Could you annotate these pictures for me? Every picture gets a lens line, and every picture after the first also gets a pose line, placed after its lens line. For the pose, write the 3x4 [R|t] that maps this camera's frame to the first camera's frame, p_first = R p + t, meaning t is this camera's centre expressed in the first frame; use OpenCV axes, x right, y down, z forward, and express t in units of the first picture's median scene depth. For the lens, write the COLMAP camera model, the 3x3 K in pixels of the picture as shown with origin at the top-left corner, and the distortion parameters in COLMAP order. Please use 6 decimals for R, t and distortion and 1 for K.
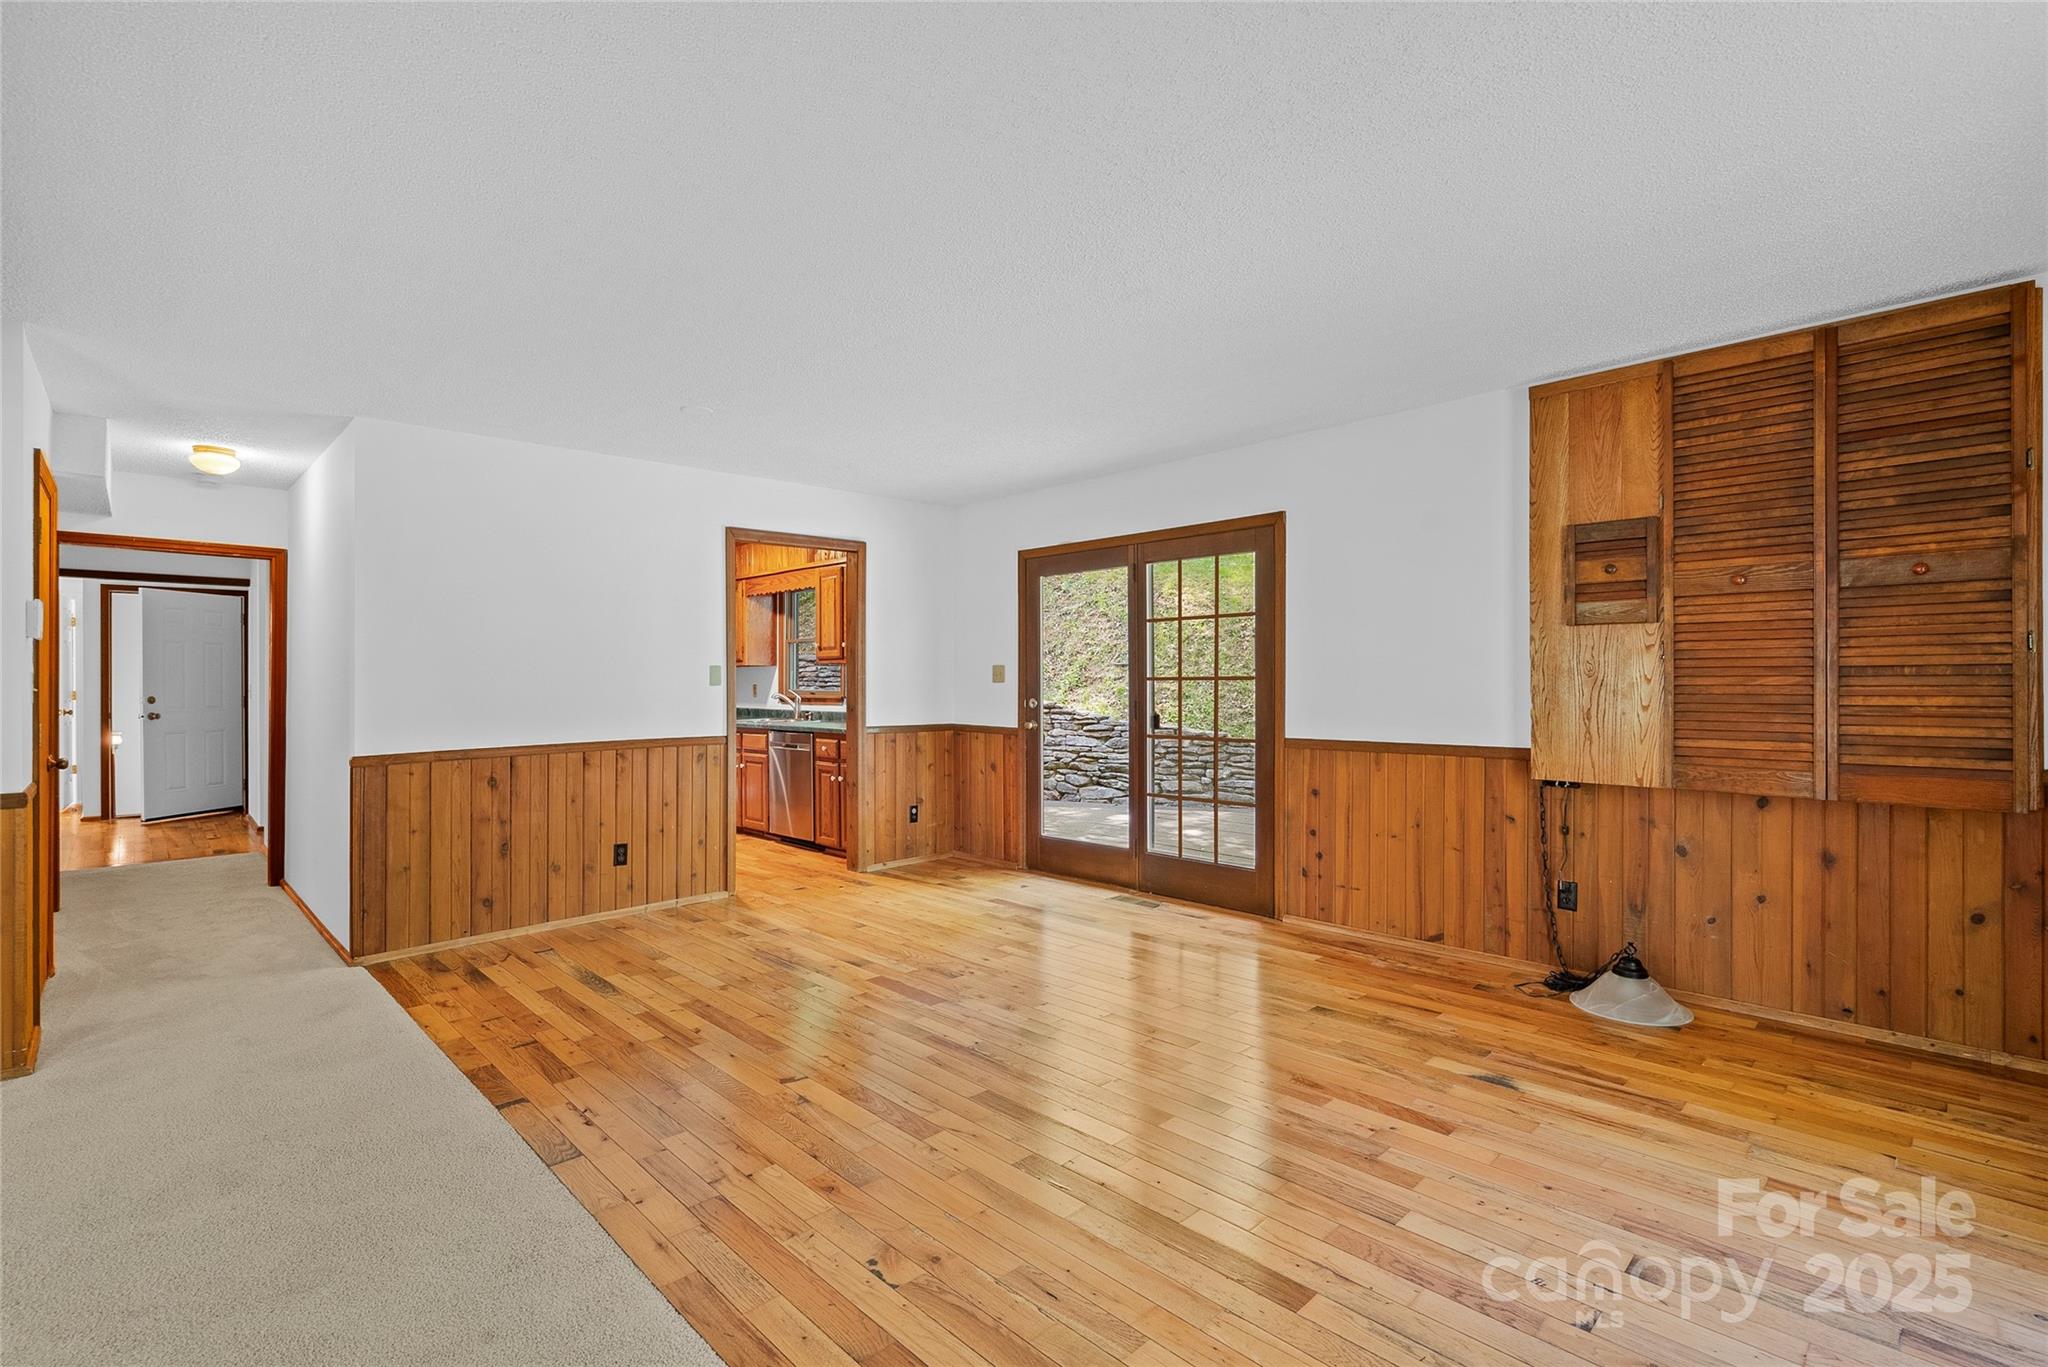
lens RADIAL K [[941.1, 0, 1026.2], [0, 941.1, 676.2], [0, 0, 1]] dist [-0.005935, 0.001375]
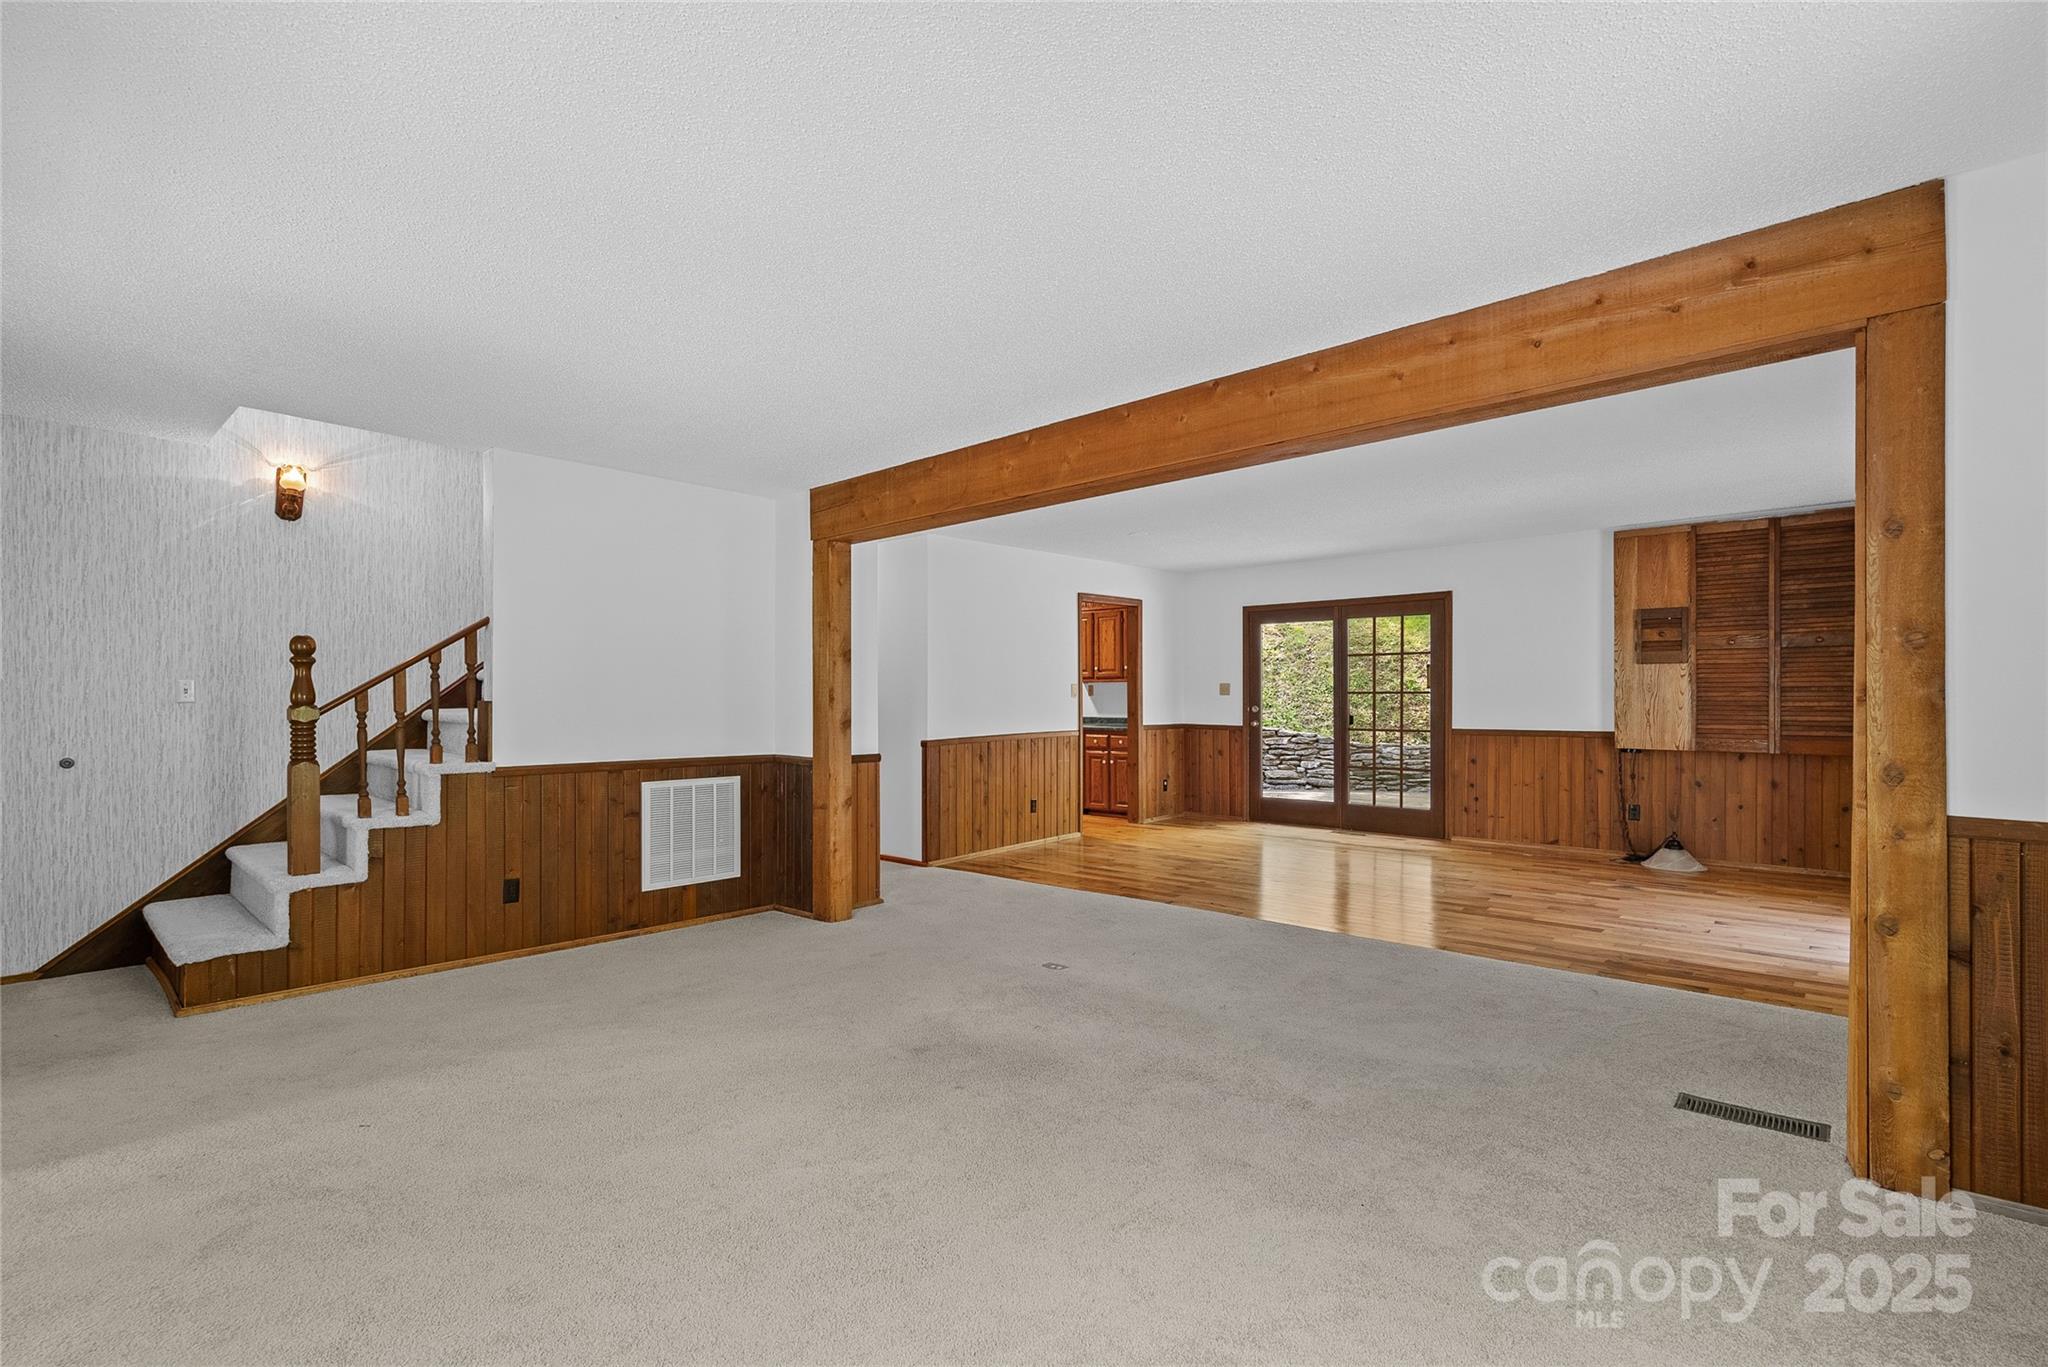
lens RADIAL K [[941.1, 0, 1023.6], [0, 941.1, 691.7], [0, 0, 1]] dist [-0.005935, 0.001375]
pose [[0.997773, -0.000732, 0.066698, -0.622488], [0.000529, 0.999995, 0.003051, -0.004855], [-0.066700, -0.003009, 0.997769, -0.630329]]
